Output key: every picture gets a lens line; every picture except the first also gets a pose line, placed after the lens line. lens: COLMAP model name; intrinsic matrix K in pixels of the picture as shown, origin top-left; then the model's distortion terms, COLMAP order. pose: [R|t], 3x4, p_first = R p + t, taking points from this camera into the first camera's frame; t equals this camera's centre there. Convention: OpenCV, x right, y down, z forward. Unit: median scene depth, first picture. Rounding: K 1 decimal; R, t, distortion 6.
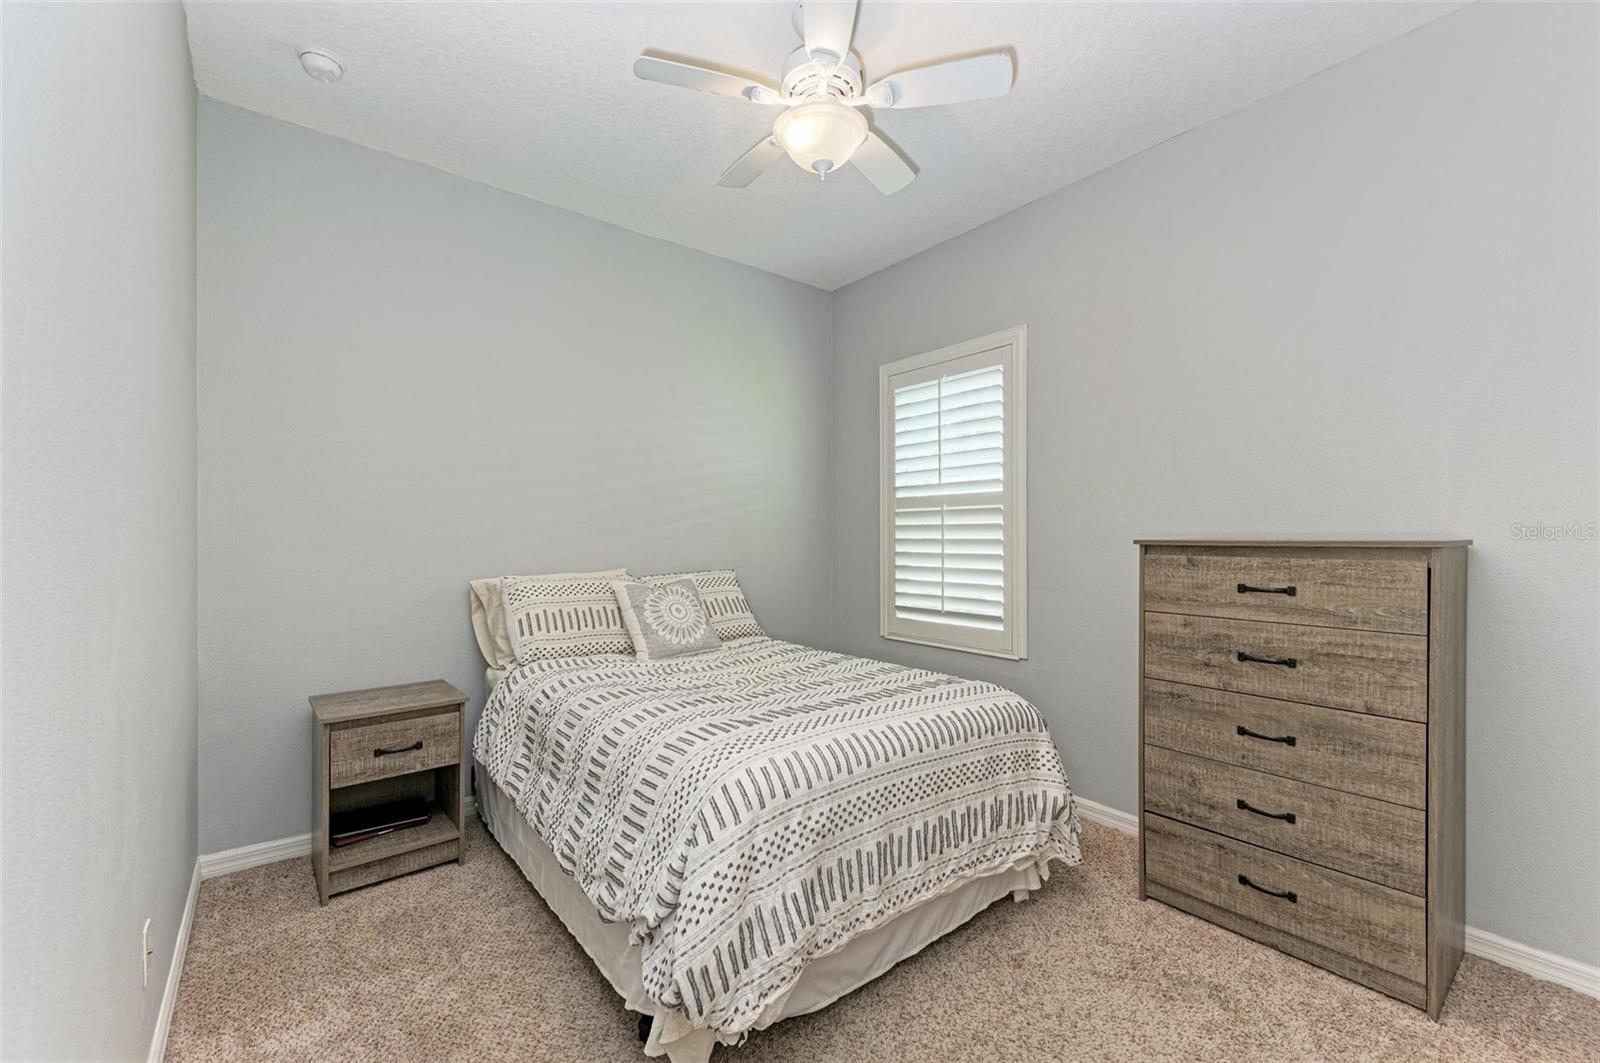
lens RADIAL K [[652.1, 0, 800.9], [0, 652.1, 537.7], [0, 0, 1]] dist [0.025729, -0.010767]
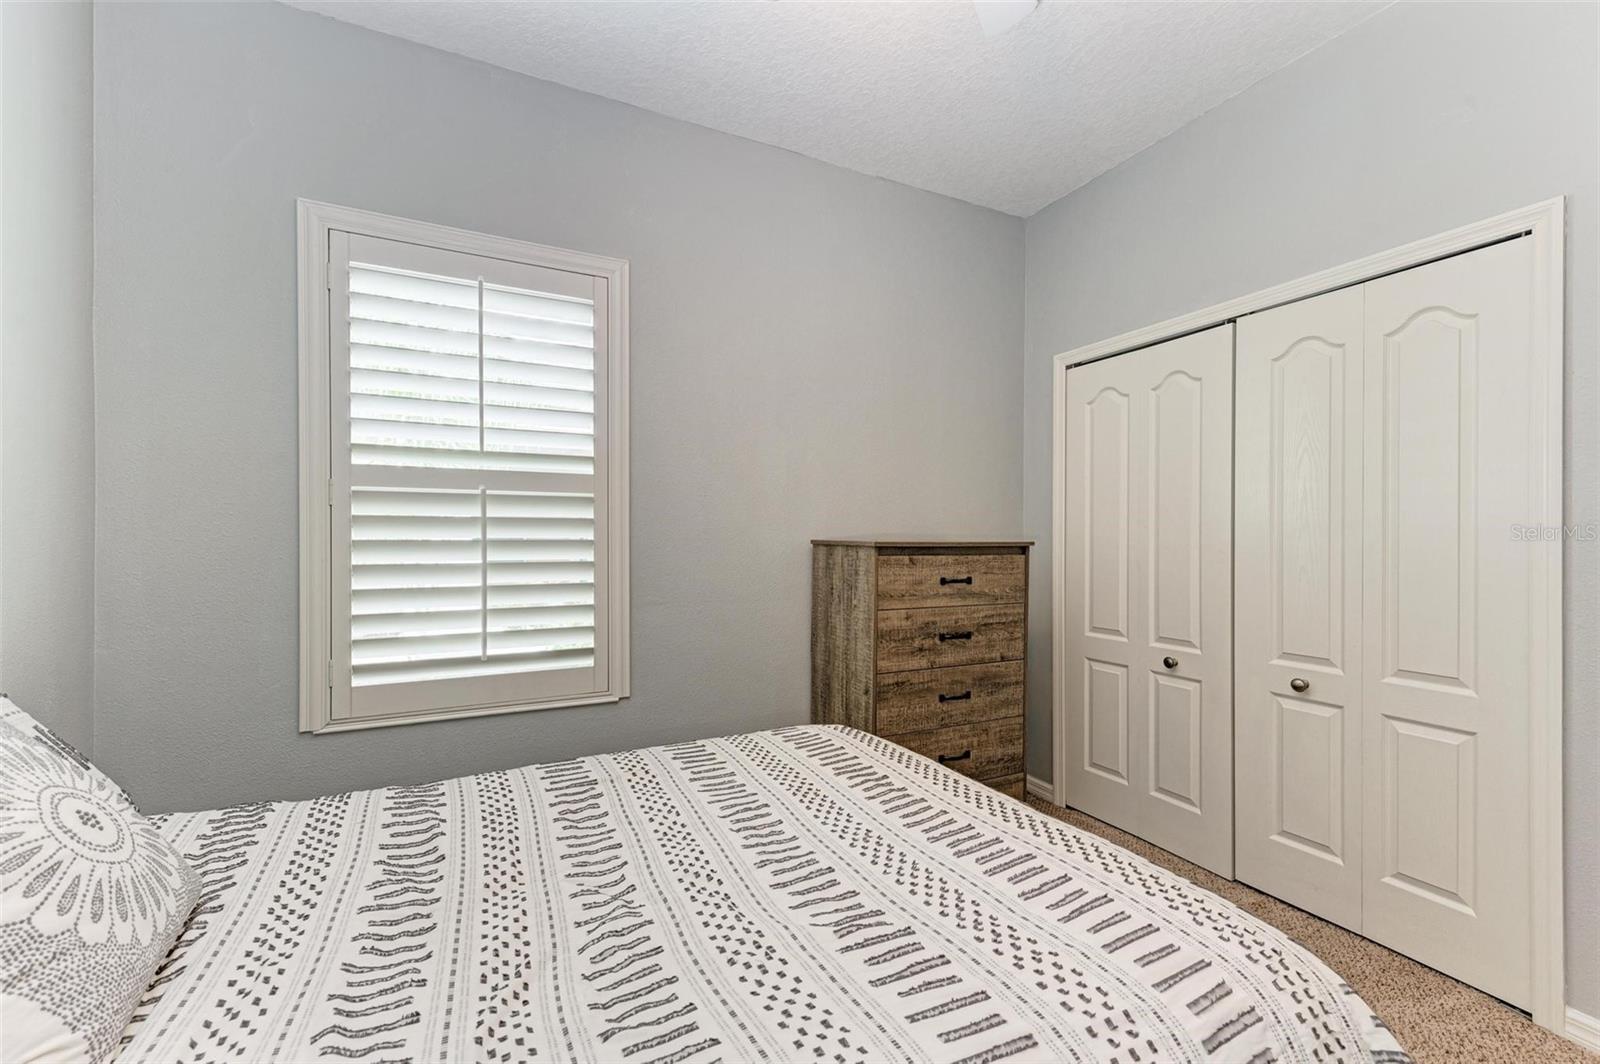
lens RADIAL K [[652.1, 0, 800.9], [0, 652.1, 538.2], [0, 0, 1]] dist [0.025729, -0.010767]
pose [[0.222076, -0.008776, 0.974990, -0.549604], [-0.003444, 0.999946, 0.009785, -0.013204], [-0.975023, -0.005531, 0.222034, 0.963959]]
